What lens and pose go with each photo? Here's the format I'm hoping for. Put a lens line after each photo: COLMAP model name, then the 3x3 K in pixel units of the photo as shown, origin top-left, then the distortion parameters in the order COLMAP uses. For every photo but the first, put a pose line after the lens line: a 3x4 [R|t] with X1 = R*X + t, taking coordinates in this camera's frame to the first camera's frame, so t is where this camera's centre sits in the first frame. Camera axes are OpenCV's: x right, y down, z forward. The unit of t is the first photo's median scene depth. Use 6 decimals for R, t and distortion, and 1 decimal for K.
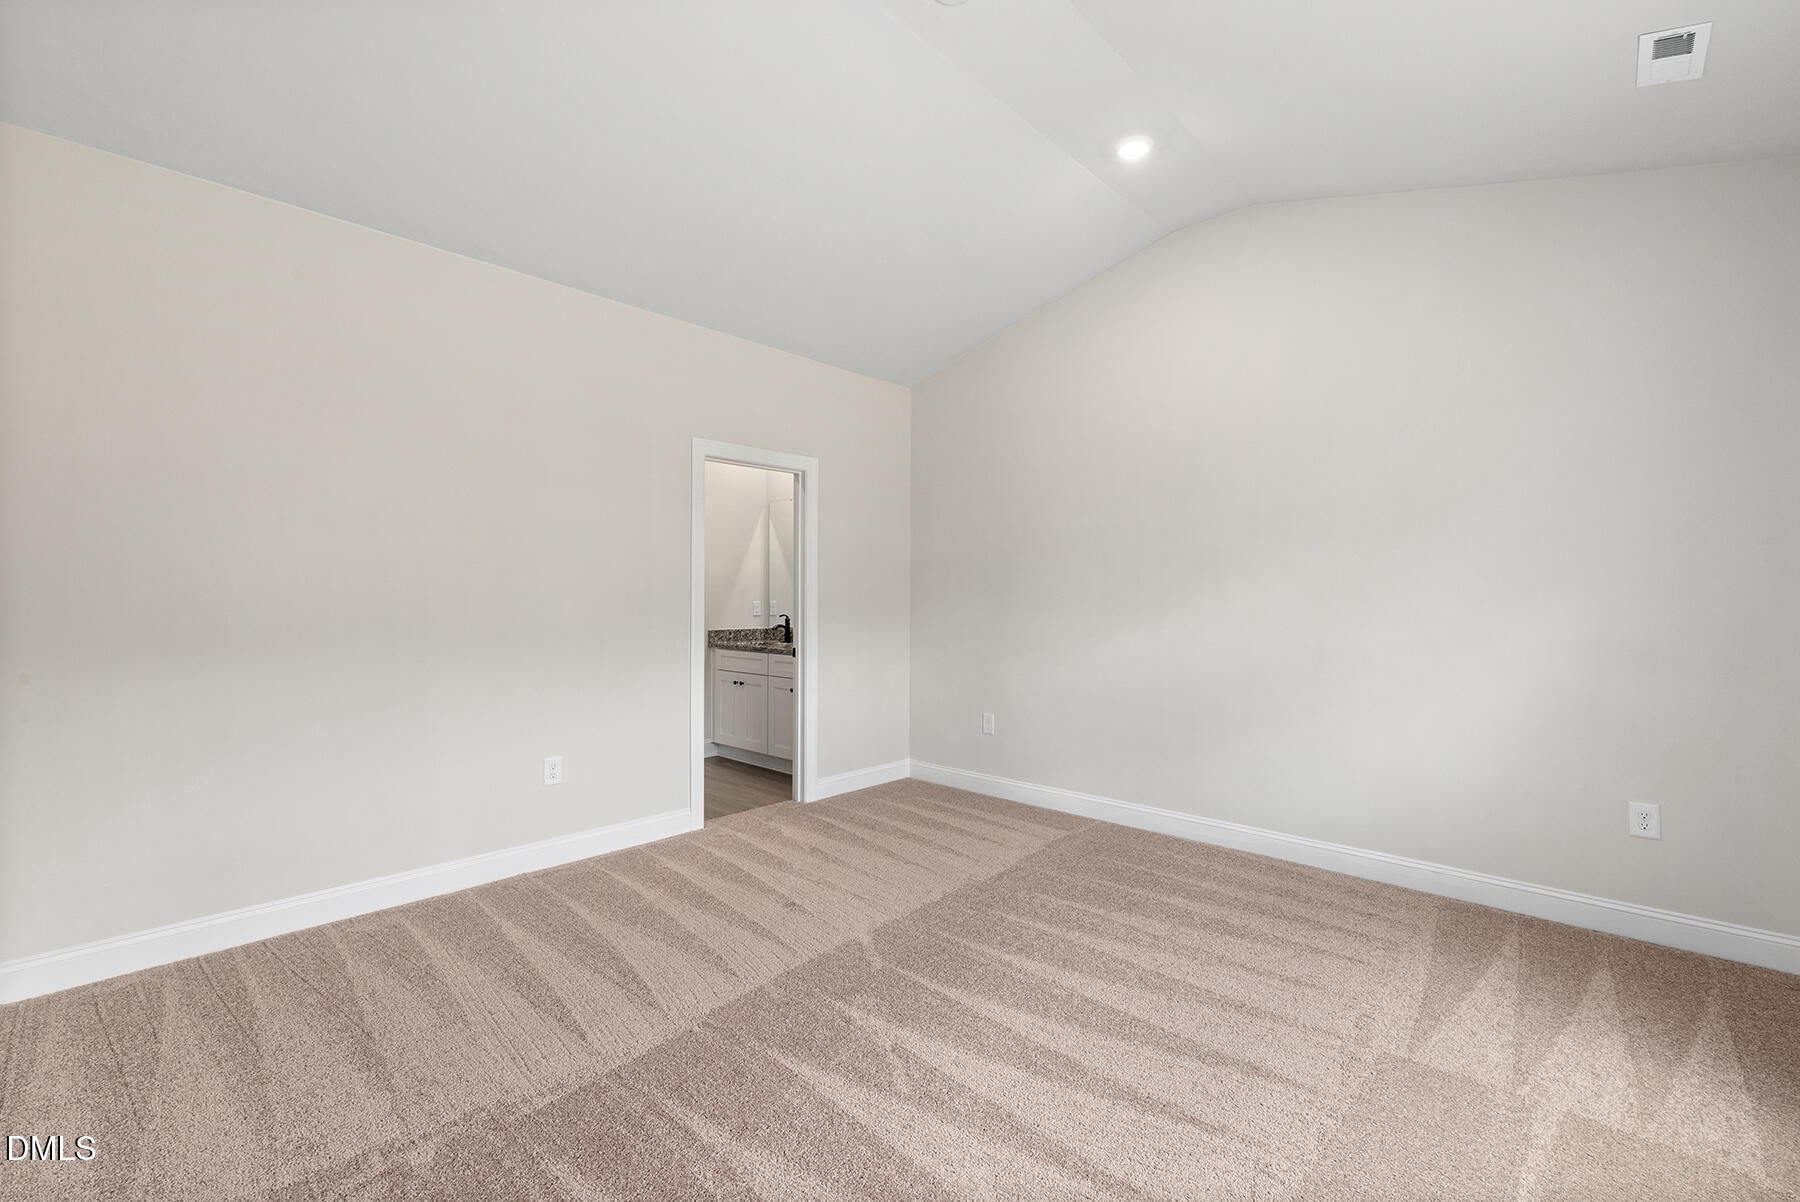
lens RADIAL K [[787.1, 0, 900.5], [0, 787.1, 576.0], [0, 0, 1]] dist [0.000547, -0.000293]
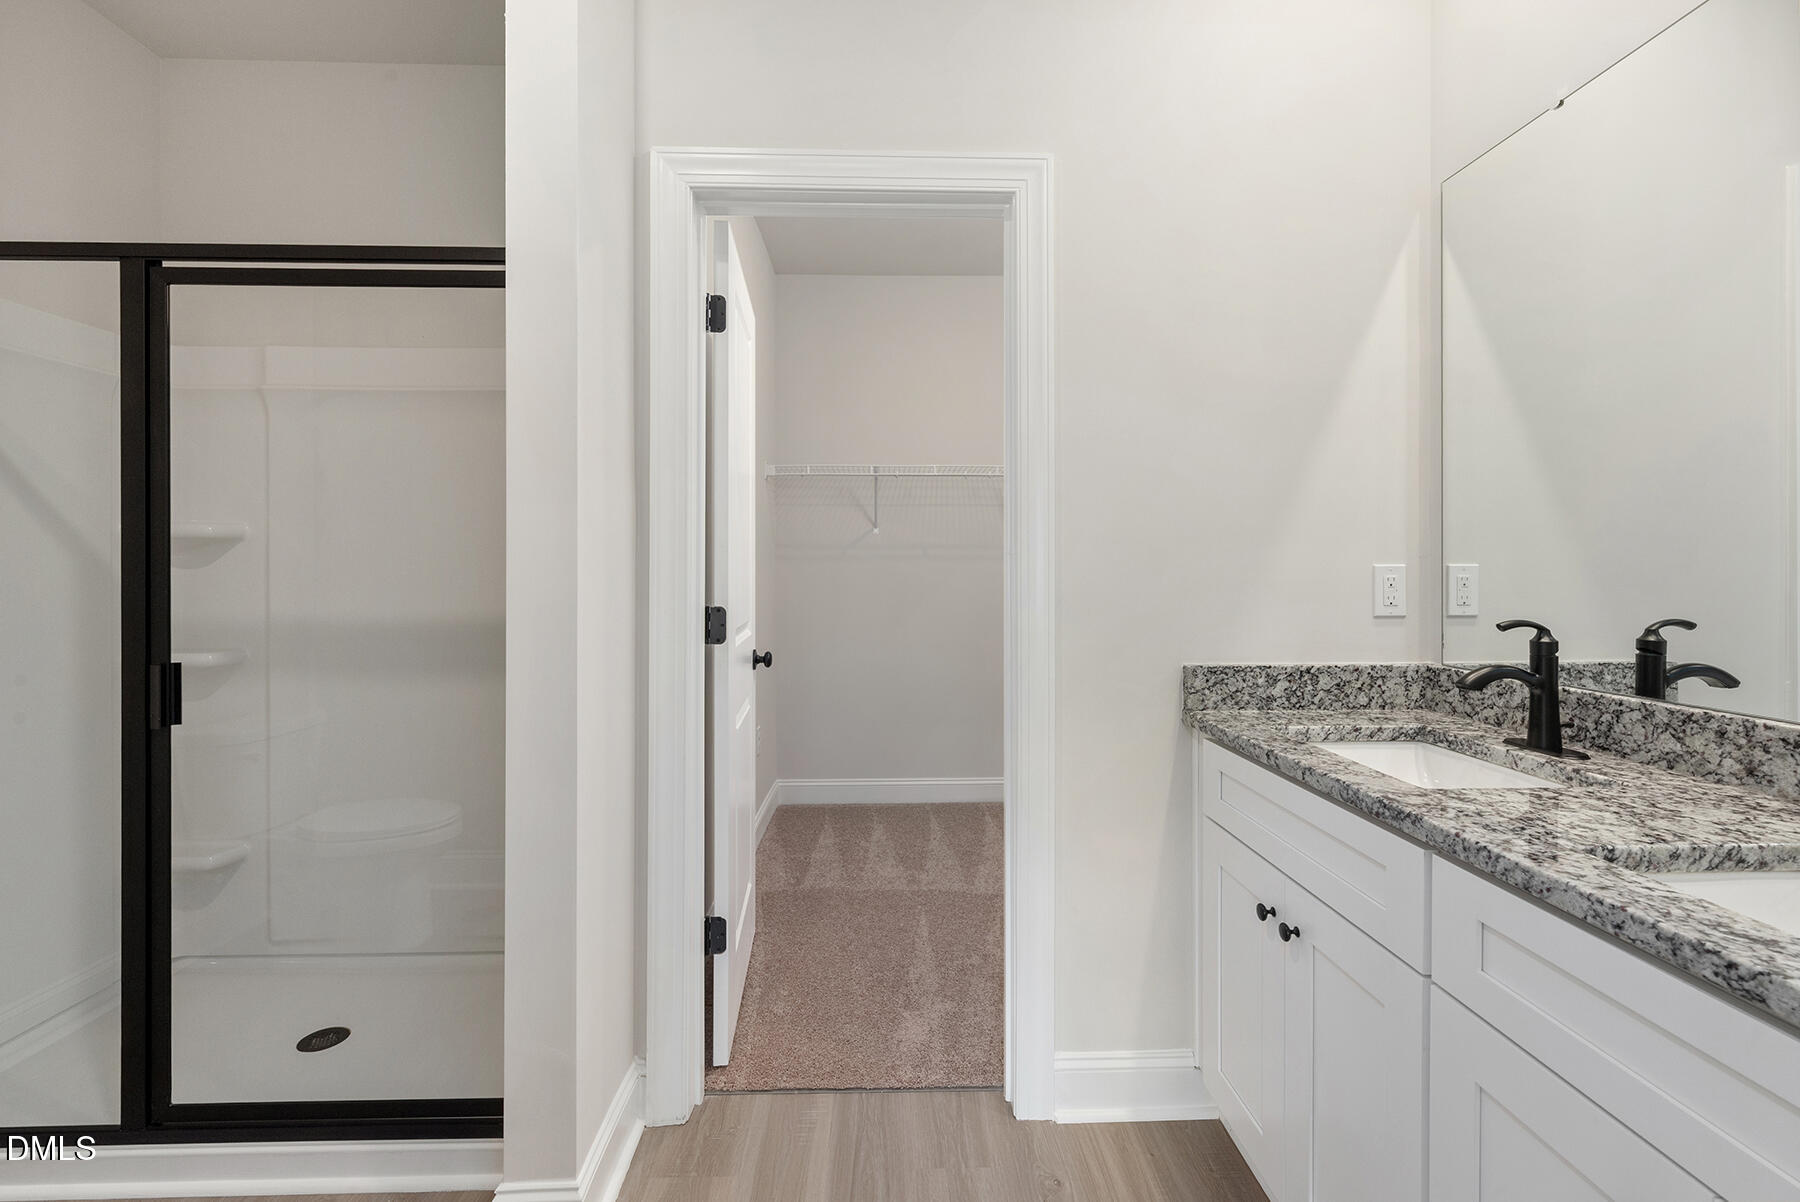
lens RADIAL K [[787.1, 0, 900.5], [0, 787.1, 576.0], [0, 0, 1]] dist [0.000547, -0.000293]
pose [[0.710503, 0.001888, -0.703691, -0.113743], [0.020439, 0.999519, 0.023319, 0.027405], [0.703397, -0.030951, 0.710123, 0.703277]]
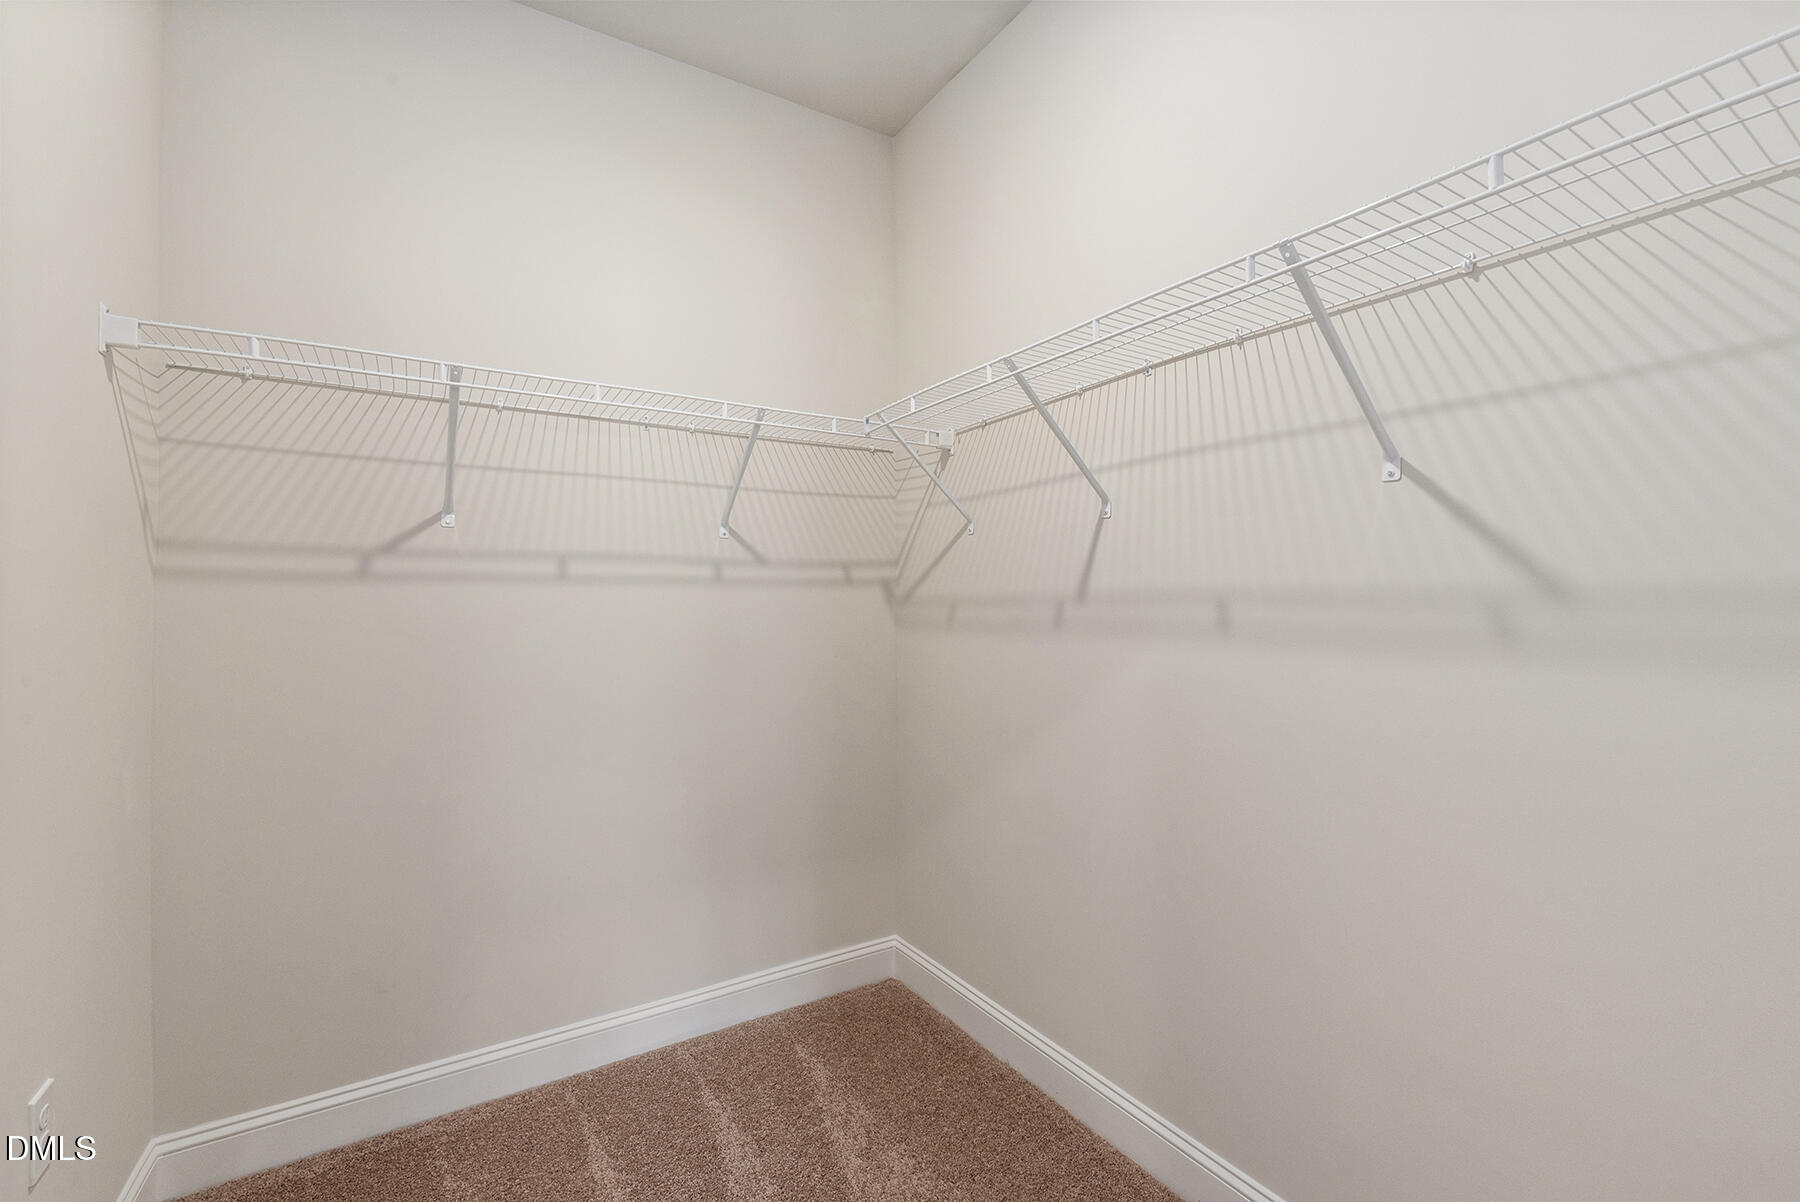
lens RADIAL K [[777.0, 0, 900.9], [0, 777.0, 591.7], [0, 0, 1]] dist [0.001171, 0.000034]
pose [[0.969907, -0.012306, -0.243164, -0.332404], [0.014033, 0.999887, 0.005373, 0.032802], [0.243071, -0.008624, 0.969970, 0.893302]]
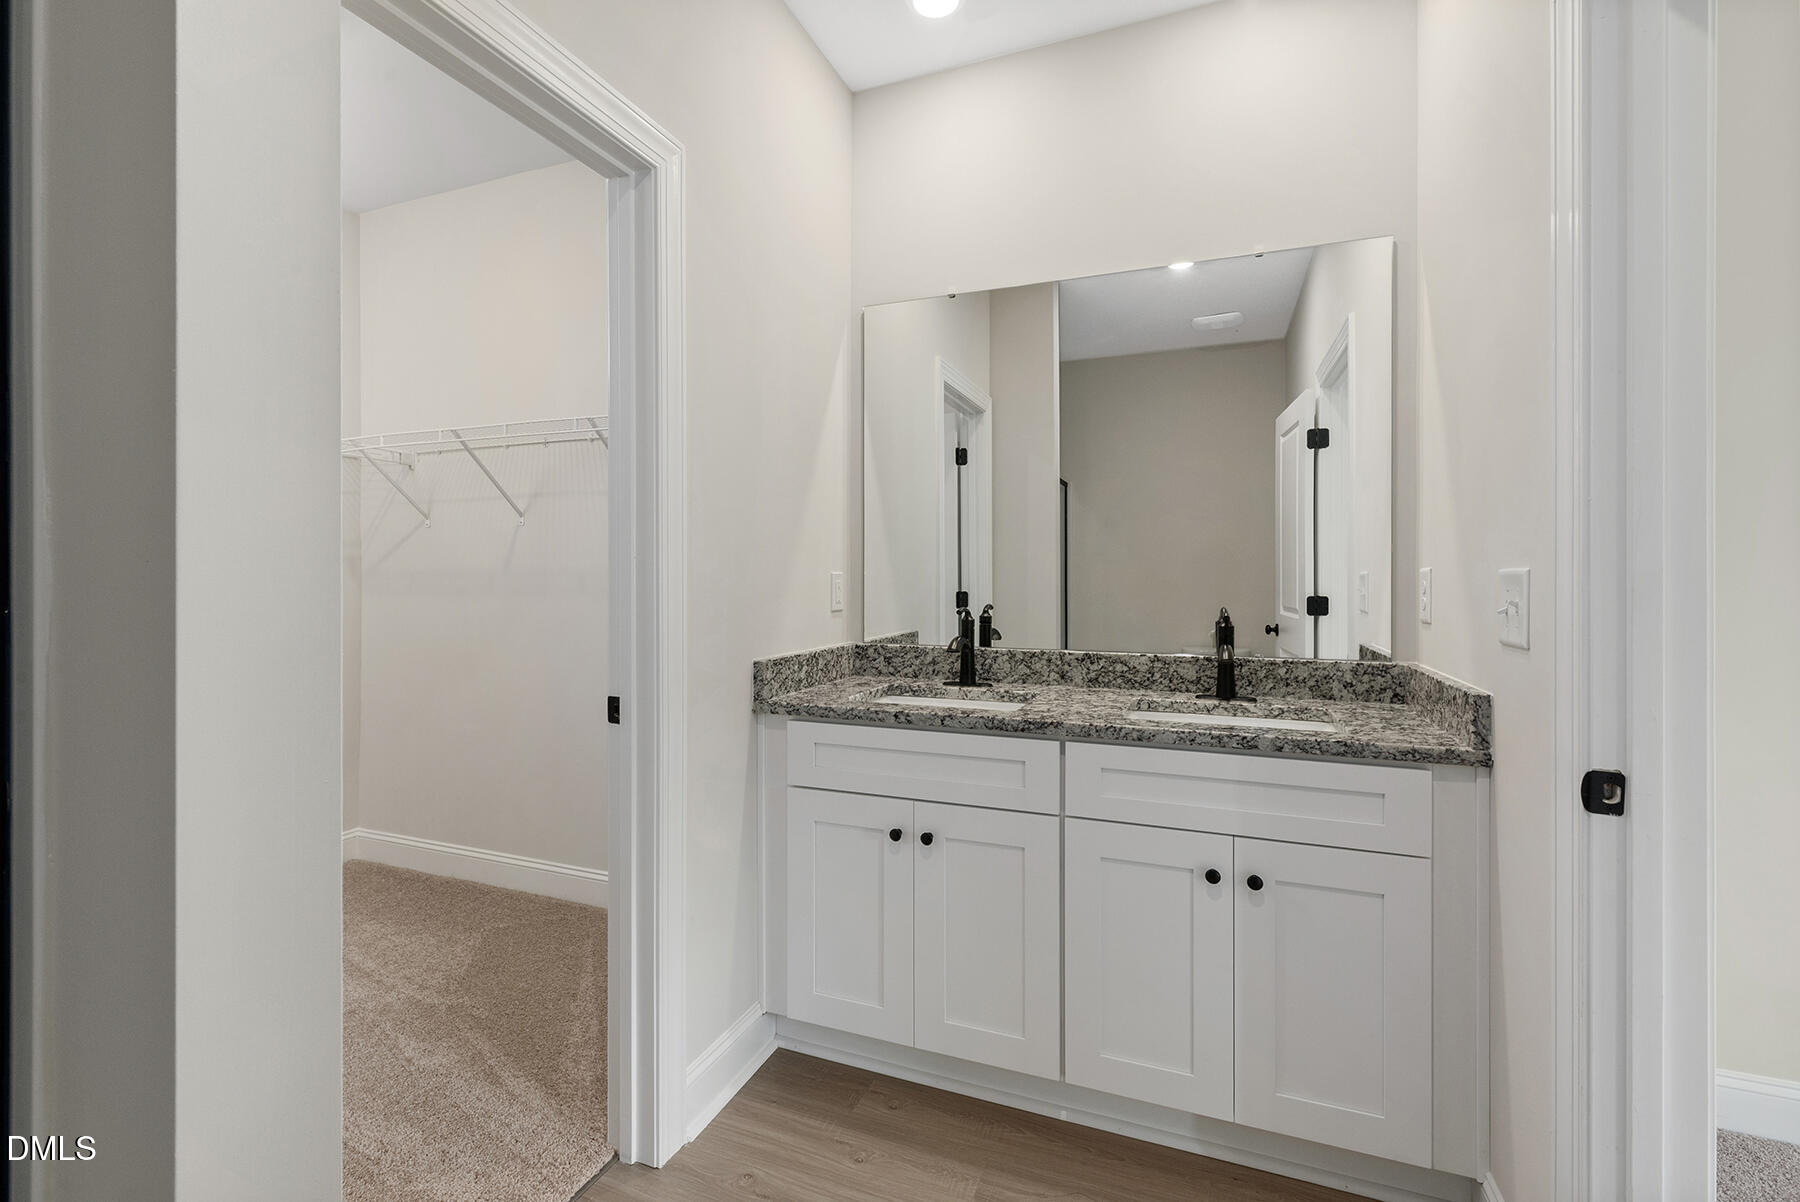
lens RADIAL K [[787.1, 0, 900.5], [0, 787.1, 576.0], [0, 0, 1]] dist [0.000547, -0.000293]
pose [[0.926041, 0.000404, 0.377423, -0.296936], [-0.009960, 0.999677, 0.023368, 0.025993], [-0.377292, -0.025399, 0.925746, 0.661816]]
